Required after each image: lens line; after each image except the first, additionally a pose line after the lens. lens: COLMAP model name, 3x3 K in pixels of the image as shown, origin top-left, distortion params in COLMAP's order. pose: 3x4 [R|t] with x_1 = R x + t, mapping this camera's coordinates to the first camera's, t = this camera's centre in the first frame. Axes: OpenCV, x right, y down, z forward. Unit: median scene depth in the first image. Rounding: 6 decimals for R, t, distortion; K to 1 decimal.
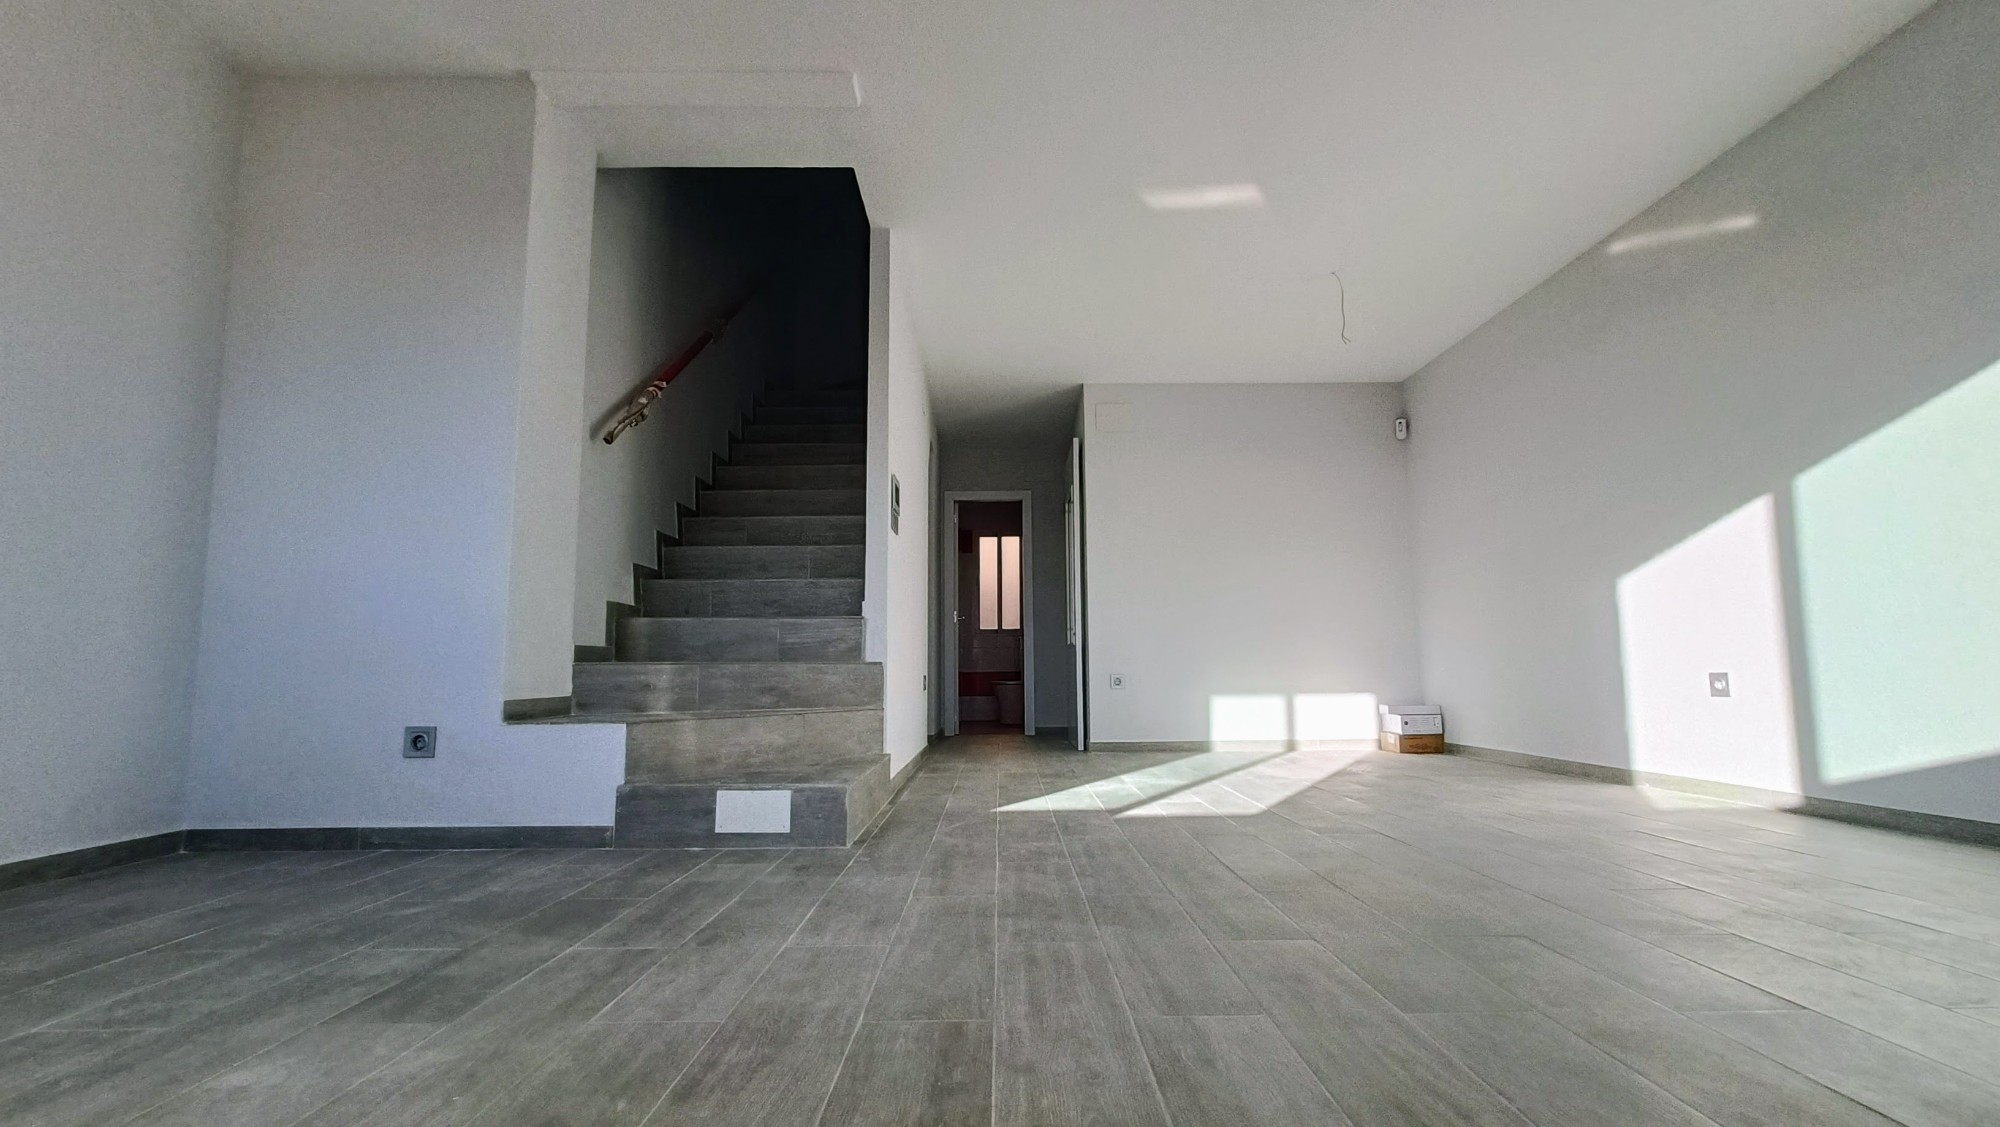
lens RADIAL K [[920.1, 0, 1000.0], [0, 920.1, 563.5], [0, 0, 1]] dist [0.000131, 0.000135]
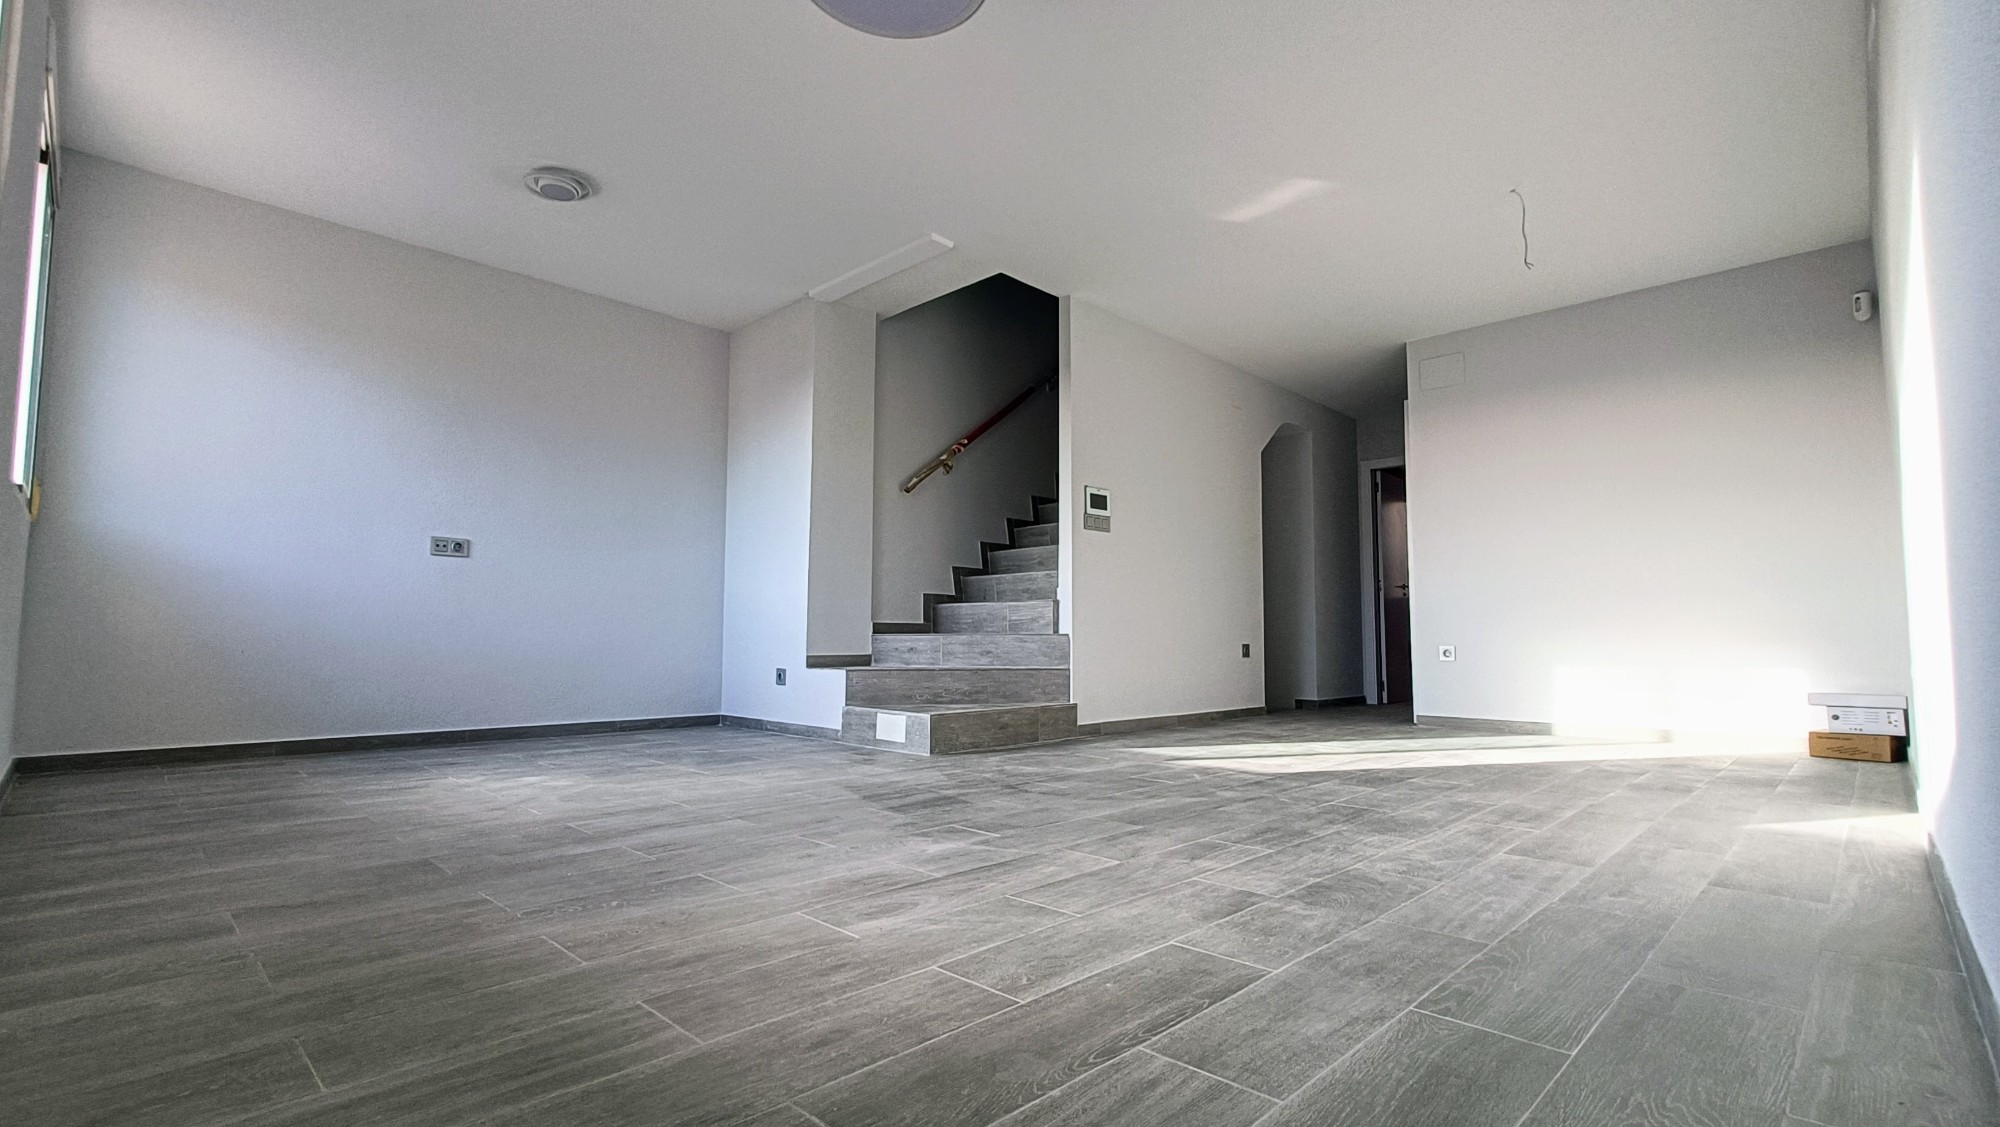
lens RADIAL K [[920.1, 0, 1000.0], [0, 920.1, 563.5], [0, 0, 1]] dist [0.000131, 0.000135]
pose [[0.711531, -0.046955, -0.701084, 0.734332], [0.073309, 0.997280, 0.007609, -0.011233], [0.698820, -0.056810, 0.713038, -0.001517]]
